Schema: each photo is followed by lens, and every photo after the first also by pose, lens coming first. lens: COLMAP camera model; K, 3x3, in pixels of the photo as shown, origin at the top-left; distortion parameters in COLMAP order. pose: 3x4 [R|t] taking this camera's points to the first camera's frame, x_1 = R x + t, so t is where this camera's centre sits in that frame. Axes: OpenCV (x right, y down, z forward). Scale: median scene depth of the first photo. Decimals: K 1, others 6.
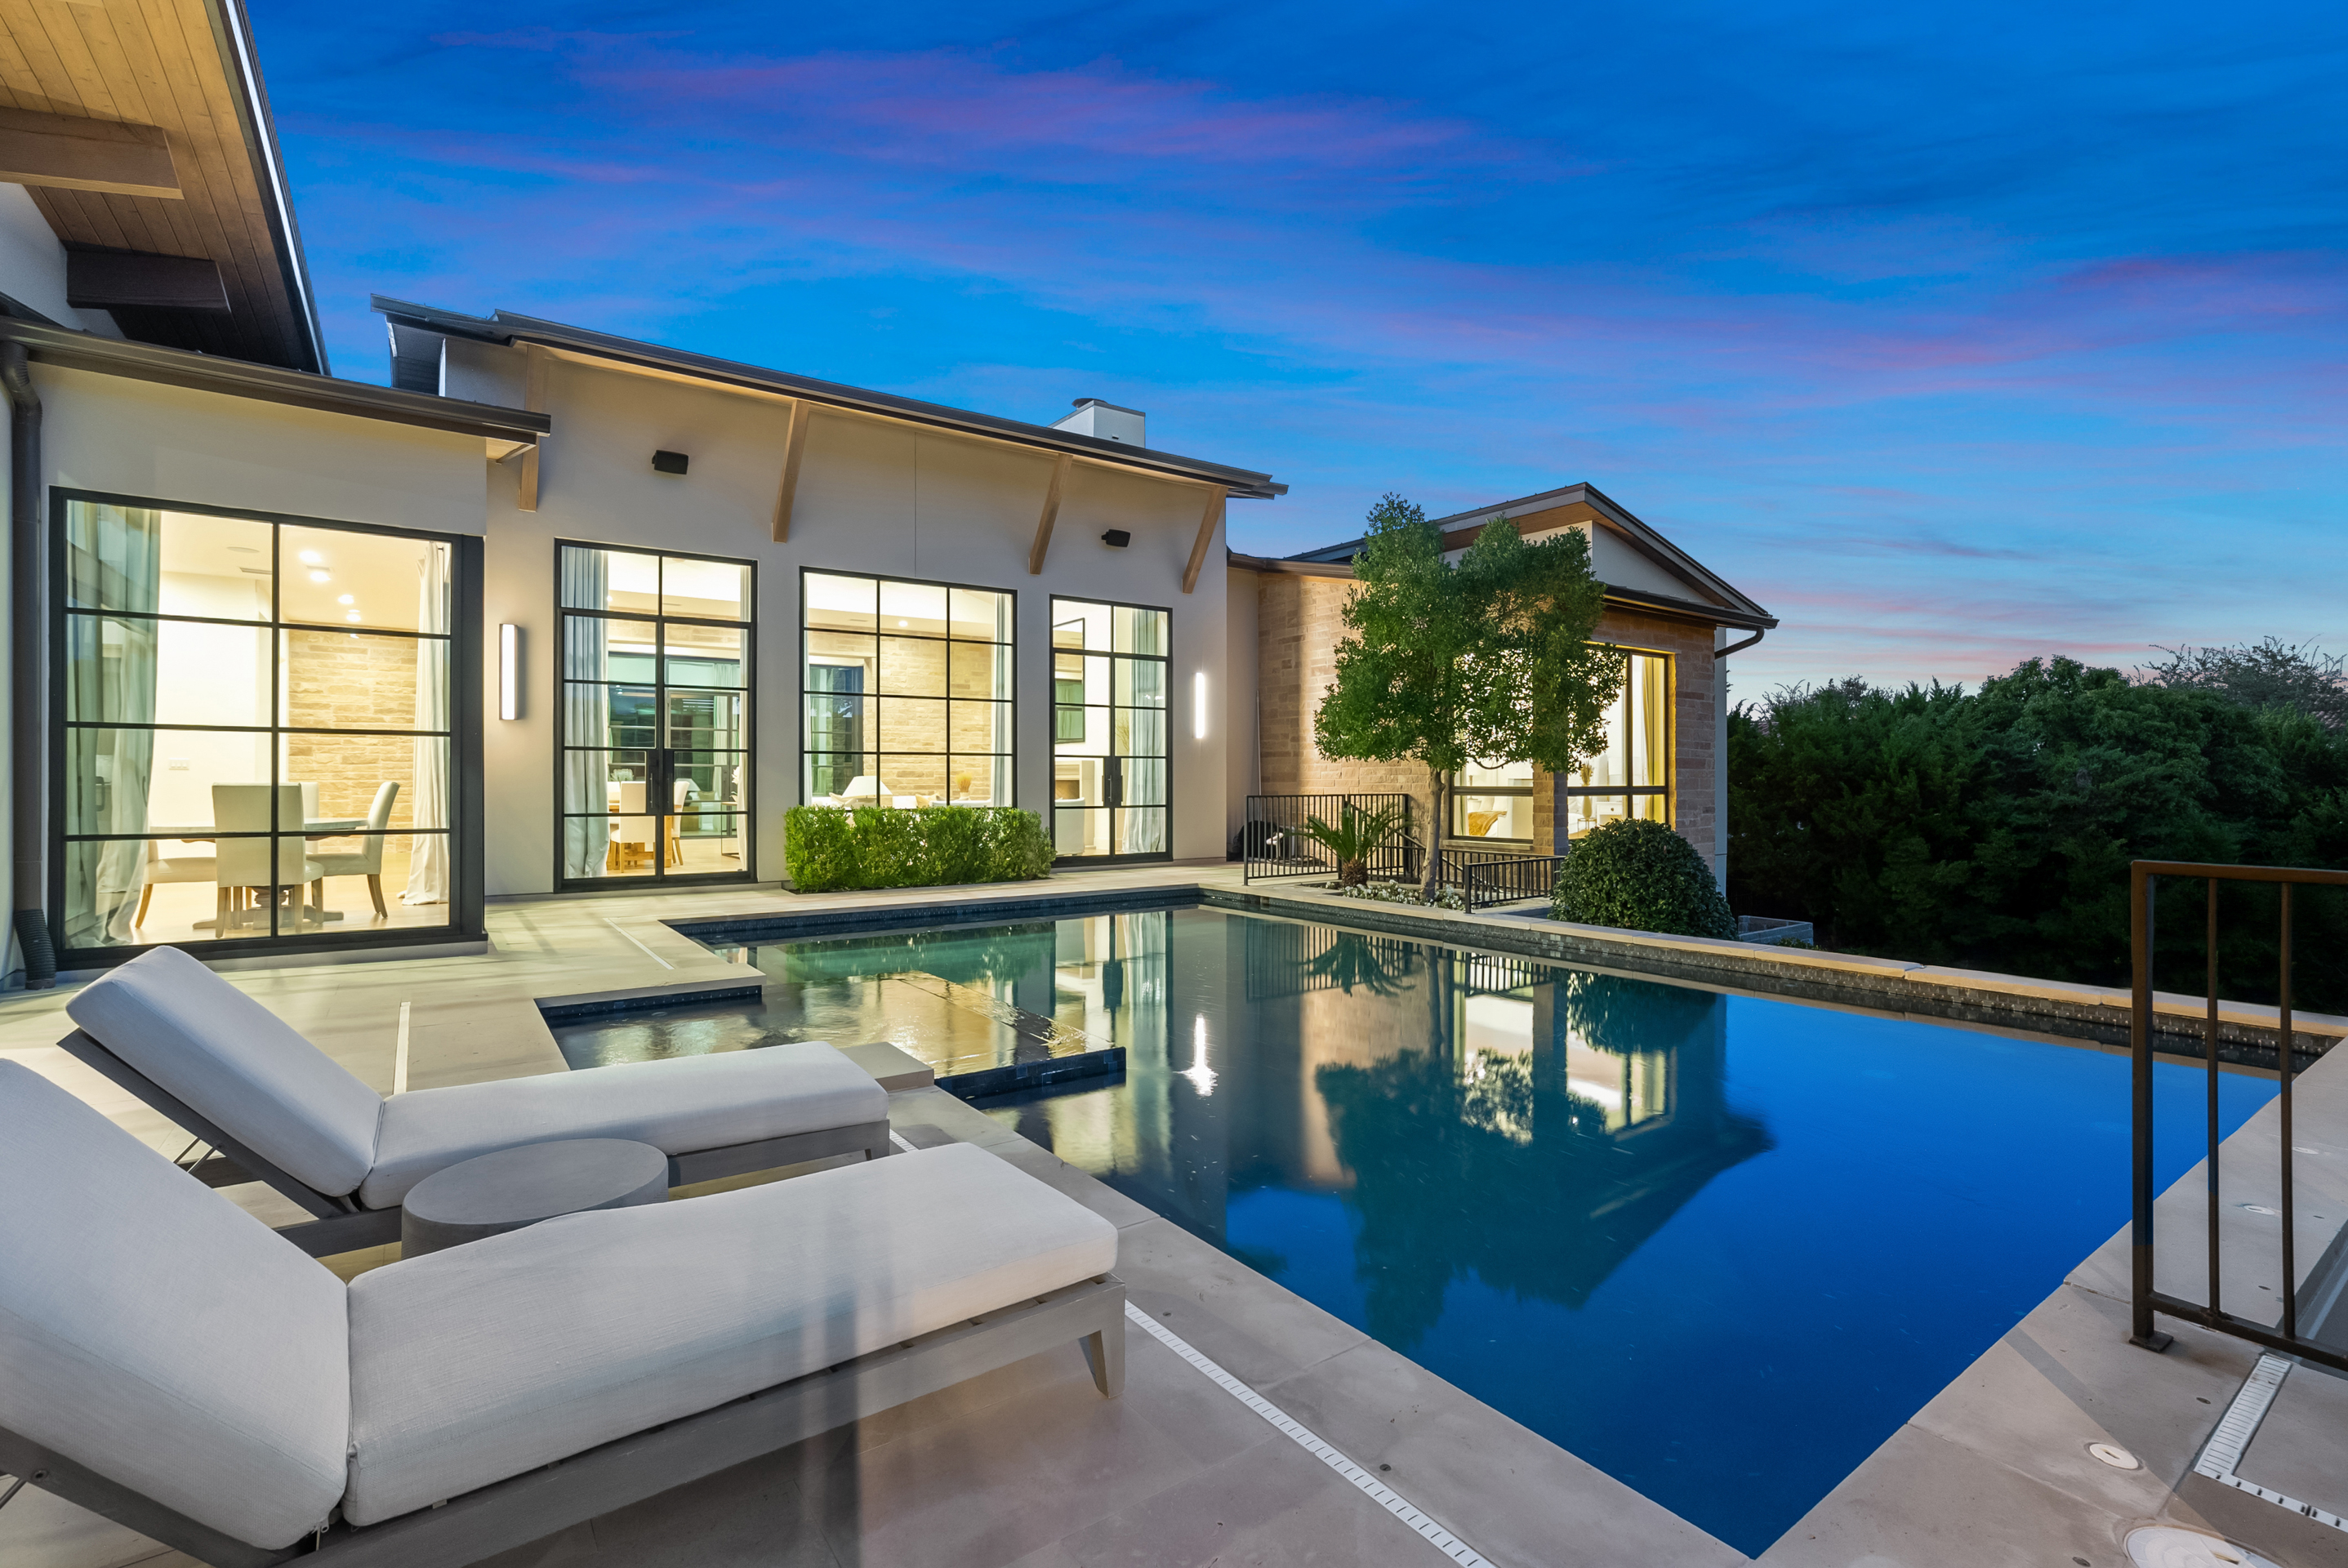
lens RADIAL K [[1066.9, 0, 1170.0], [0, 1066.9, 773.8], [0, 0, 1]] dist [-0.015081, 0.006713]
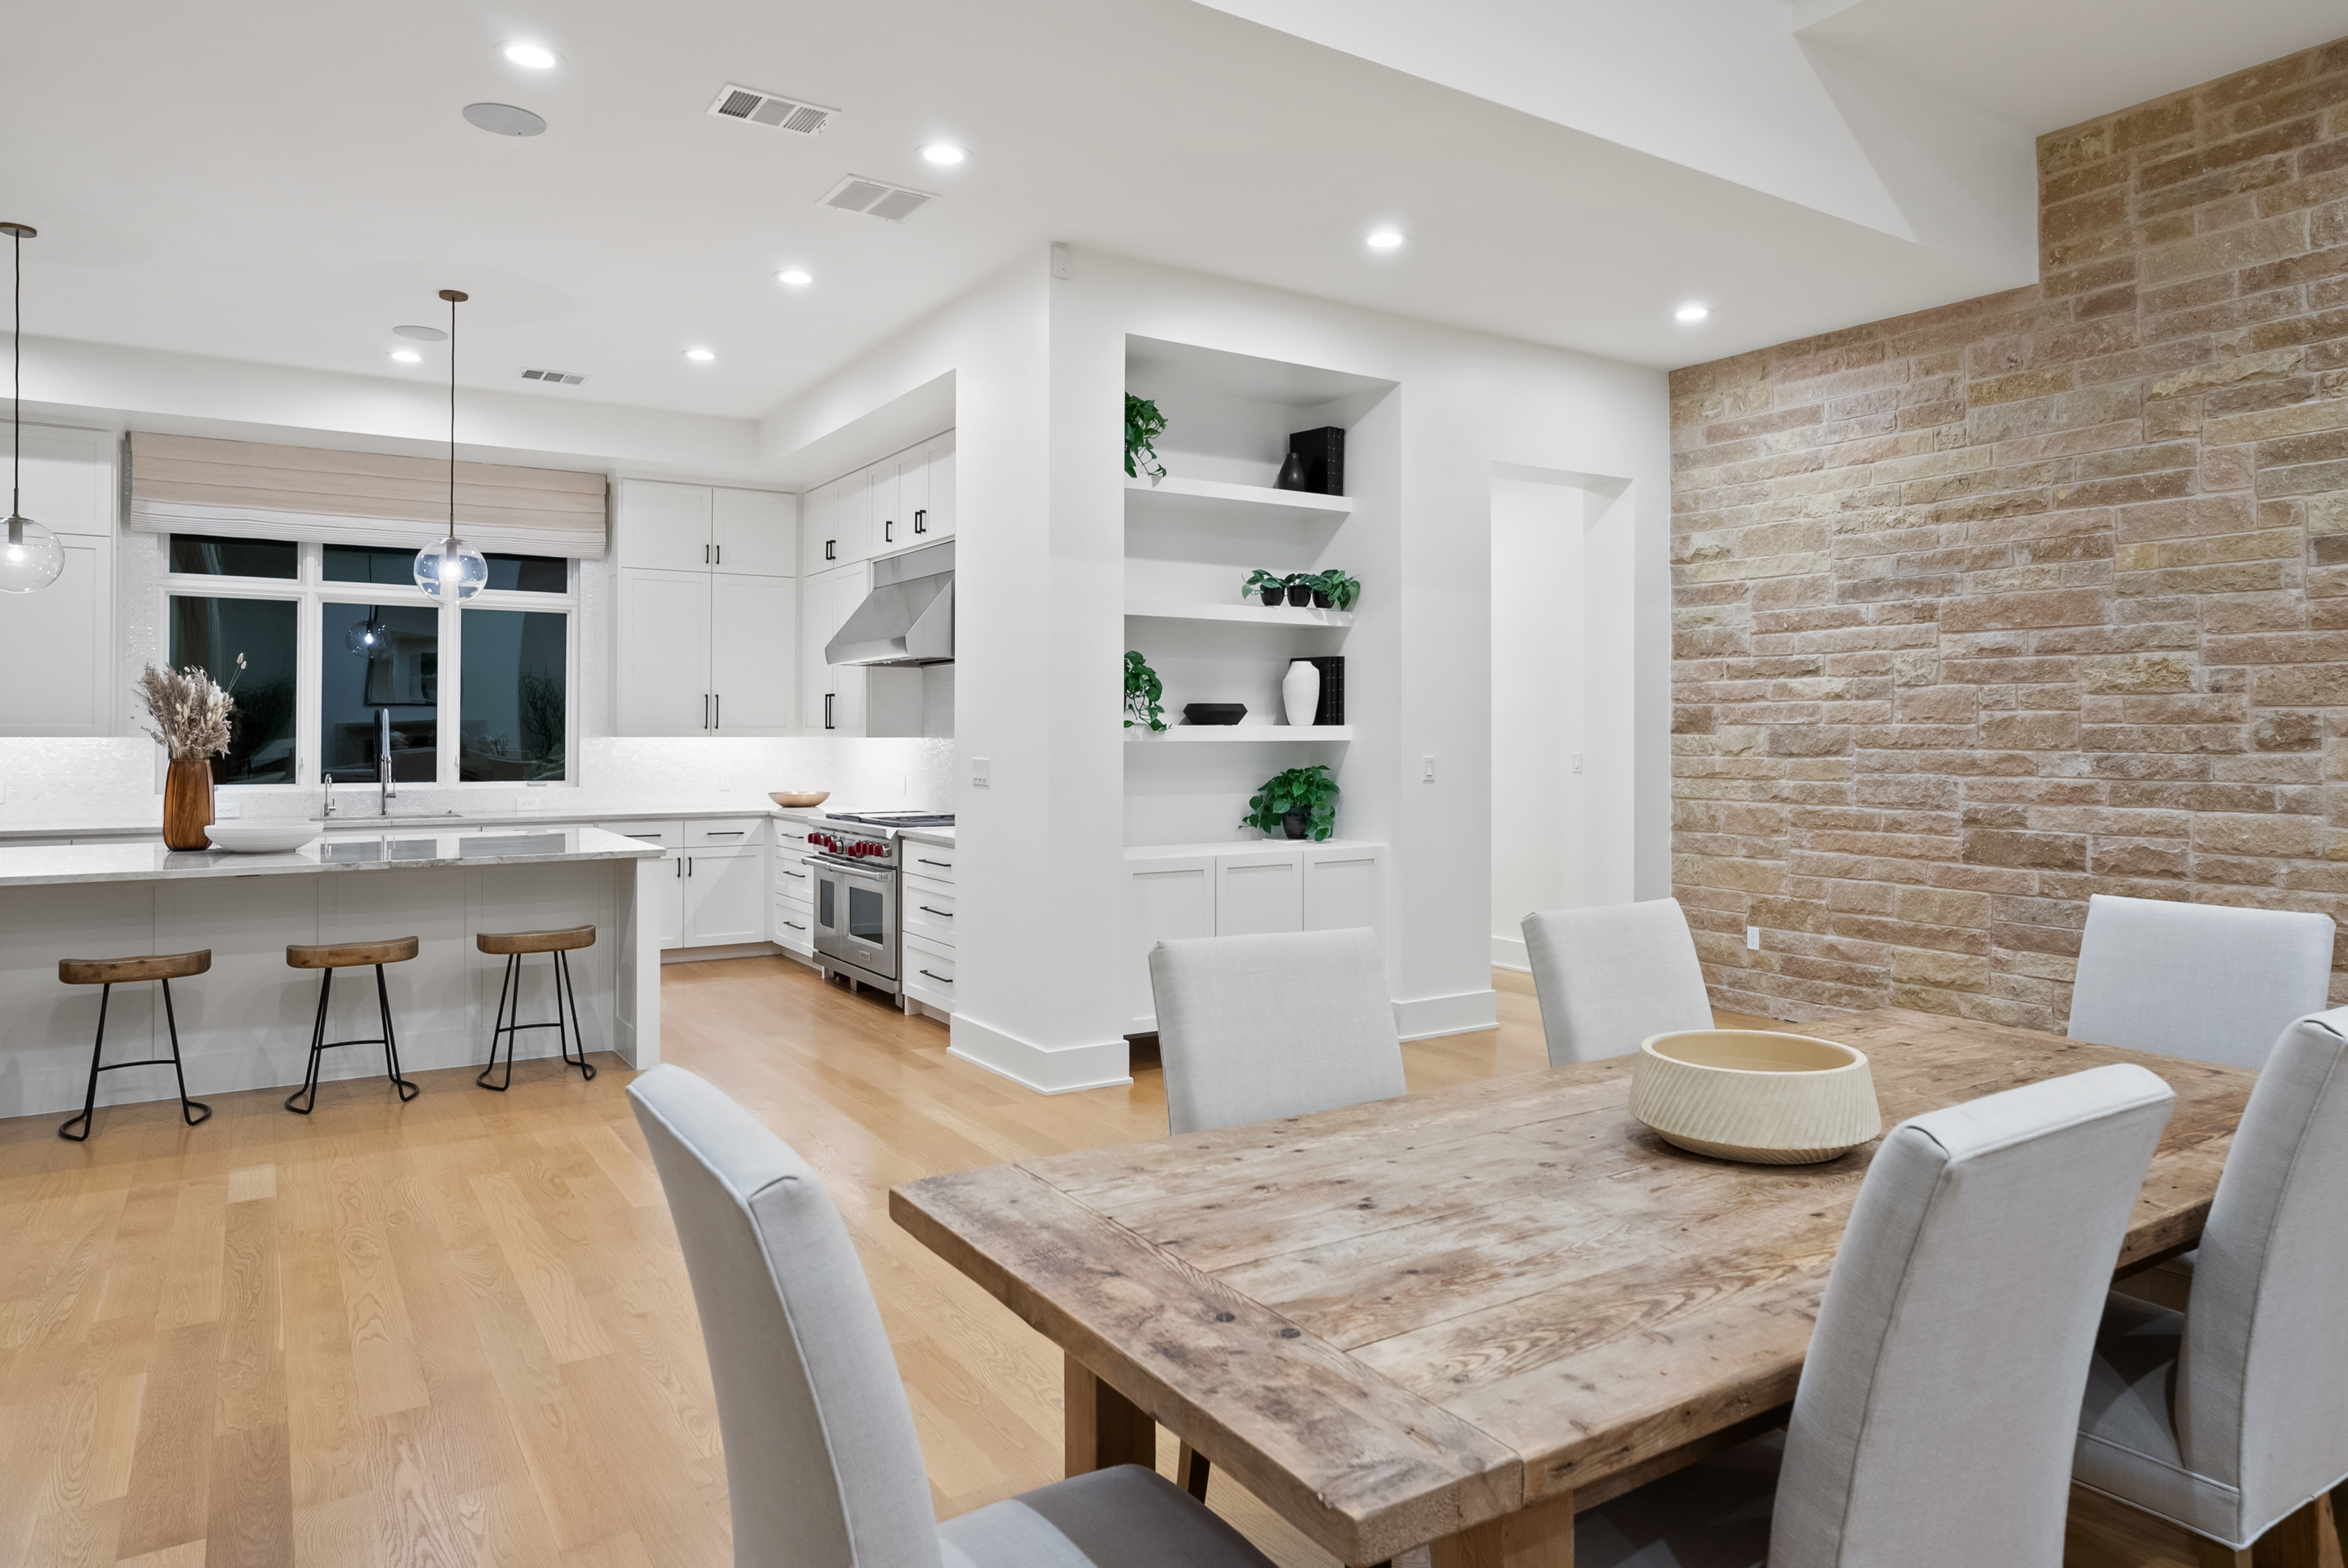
lens RADIAL K [[1451.4, 0, 1180.9], [0, 1451.4, 722.4], [0, 0, 1]] dist [-0.023132, 0.021073]
pose [[-0.041894, -0.006439, -0.999101, -0.305172], [0.008073, 0.999944, -0.006783, -0.018351], [0.999089, -0.008350, -0.041840, 0.827078]]
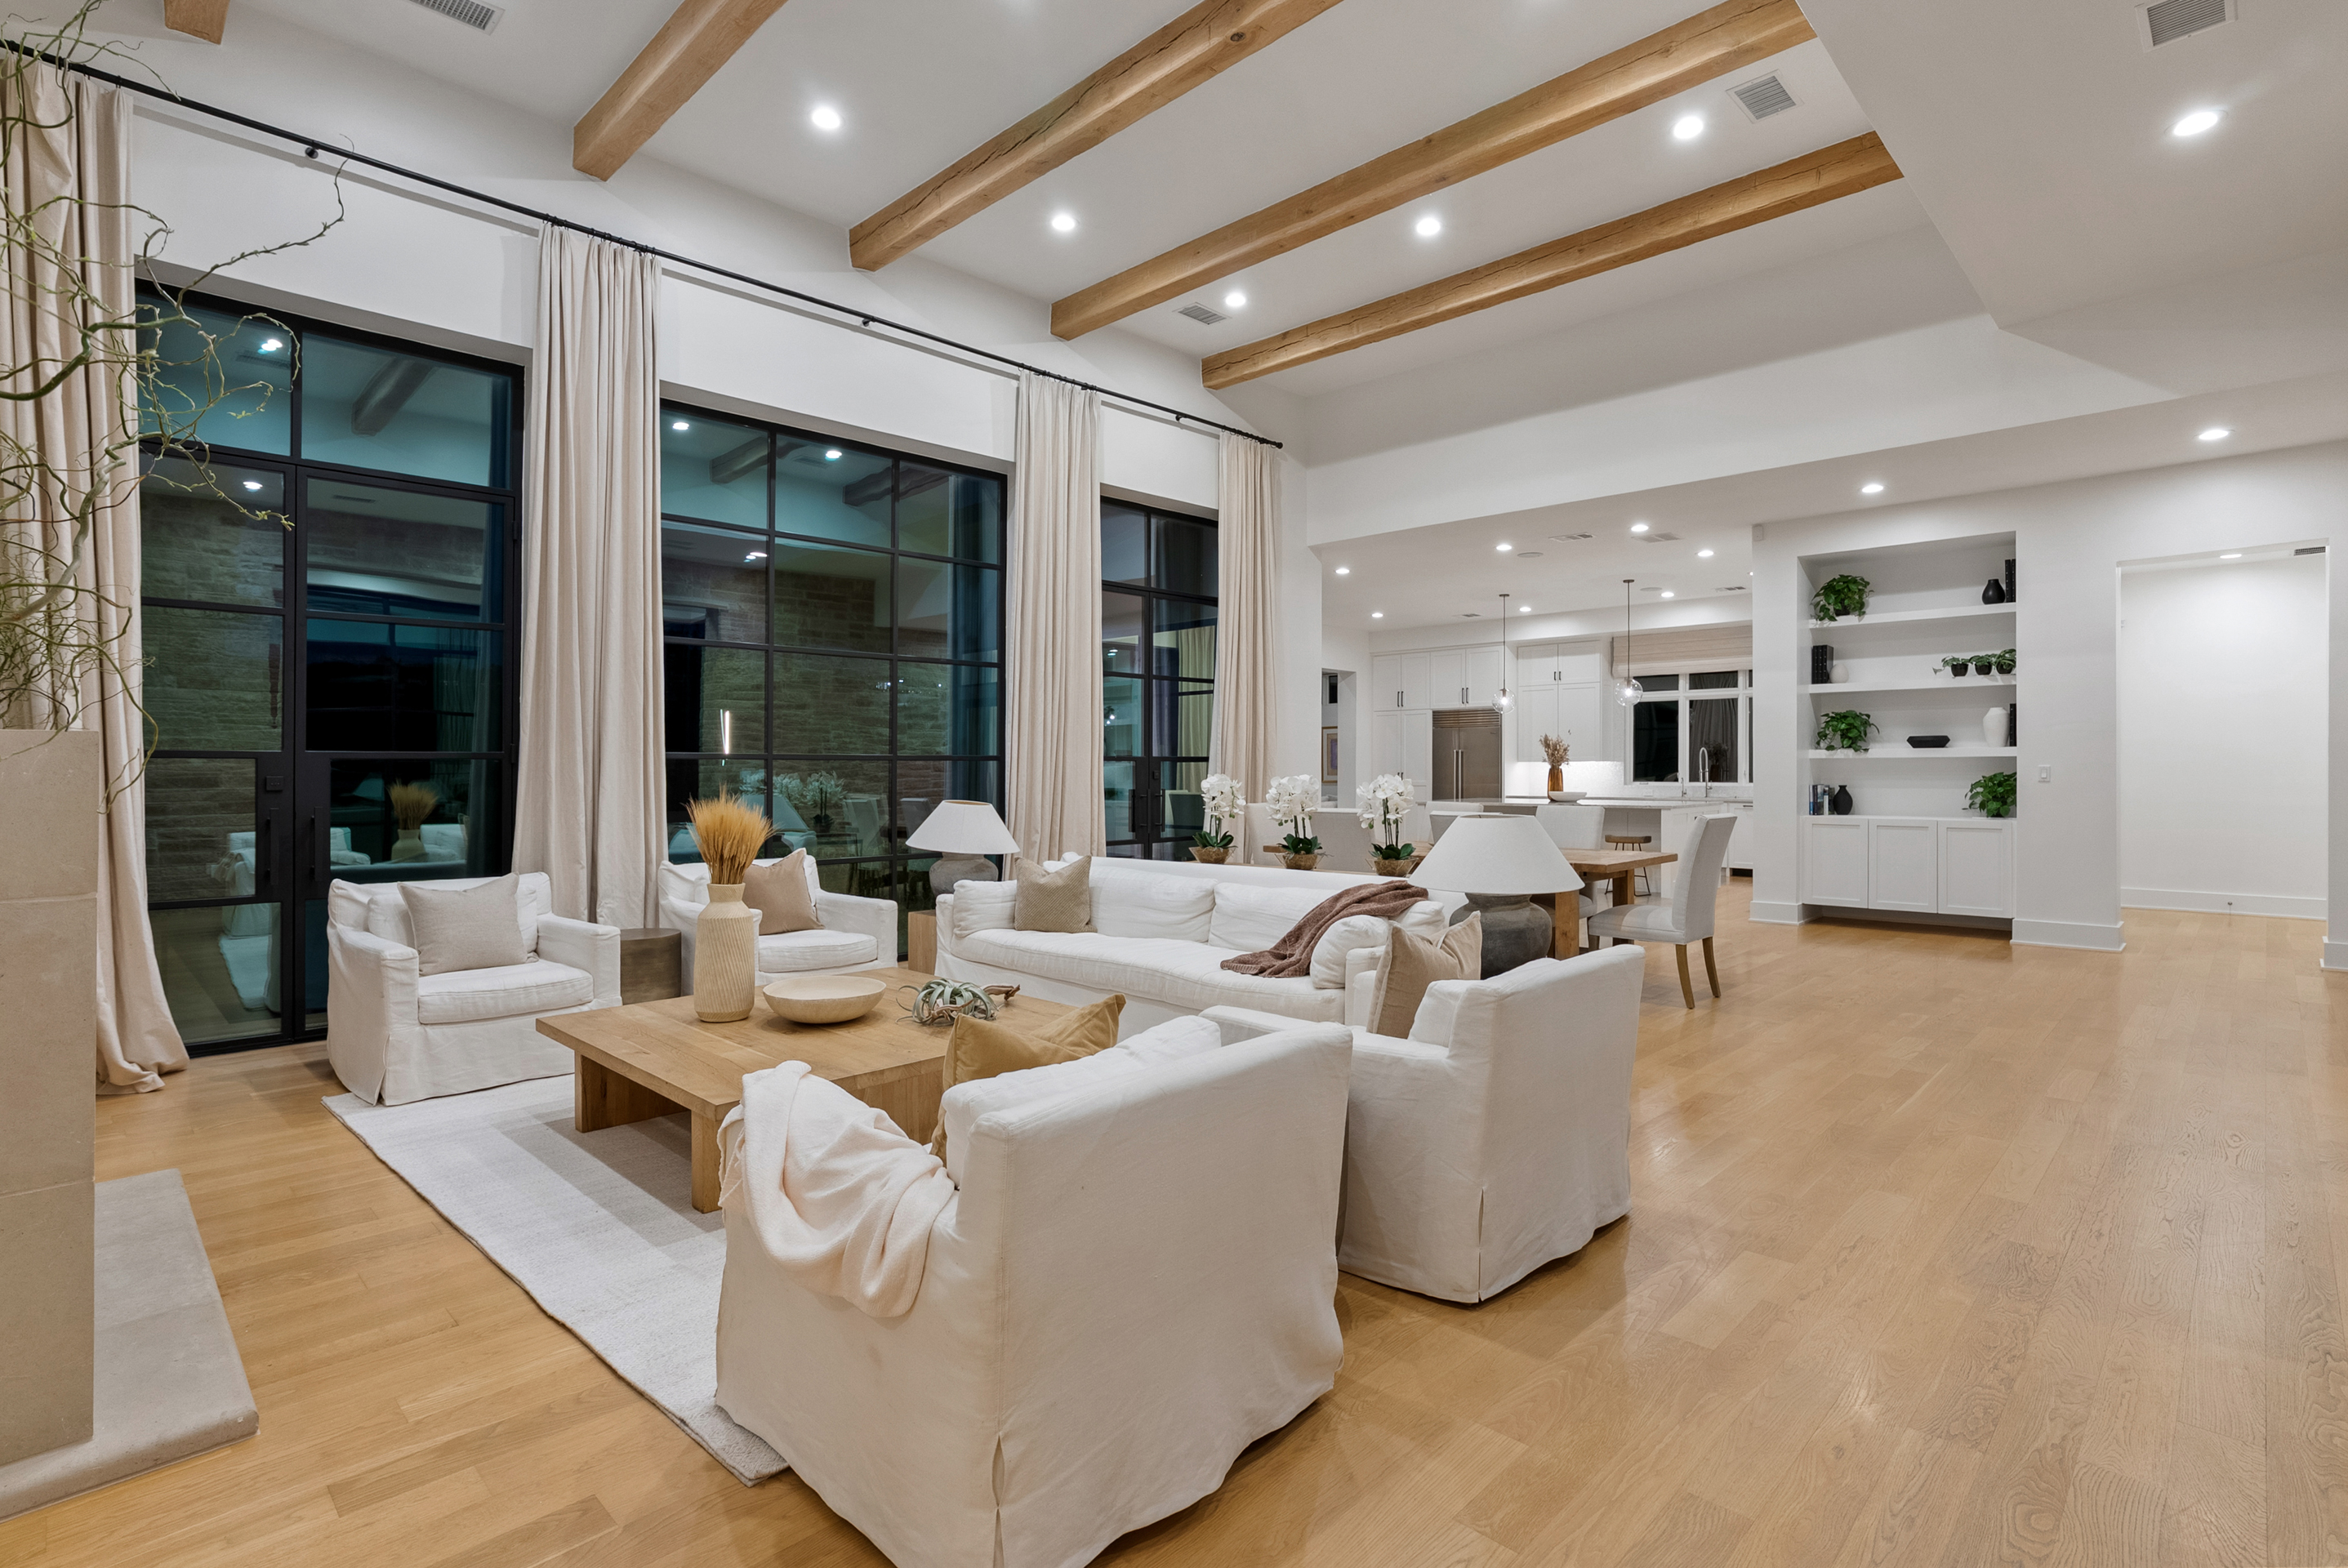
lens RADIAL K [[1137.4, 0, 1169.4], [0, 1137.4, 770.1], [0, 0, 1]] dist [0.002047, 0.000063]
pose [[-0.985785, 0.002222, -0.167999, -0.251608], [0.003798, 0.999952, -0.009060, -0.004941], [0.167970, -0.009569, -0.985746, 1.339689]]
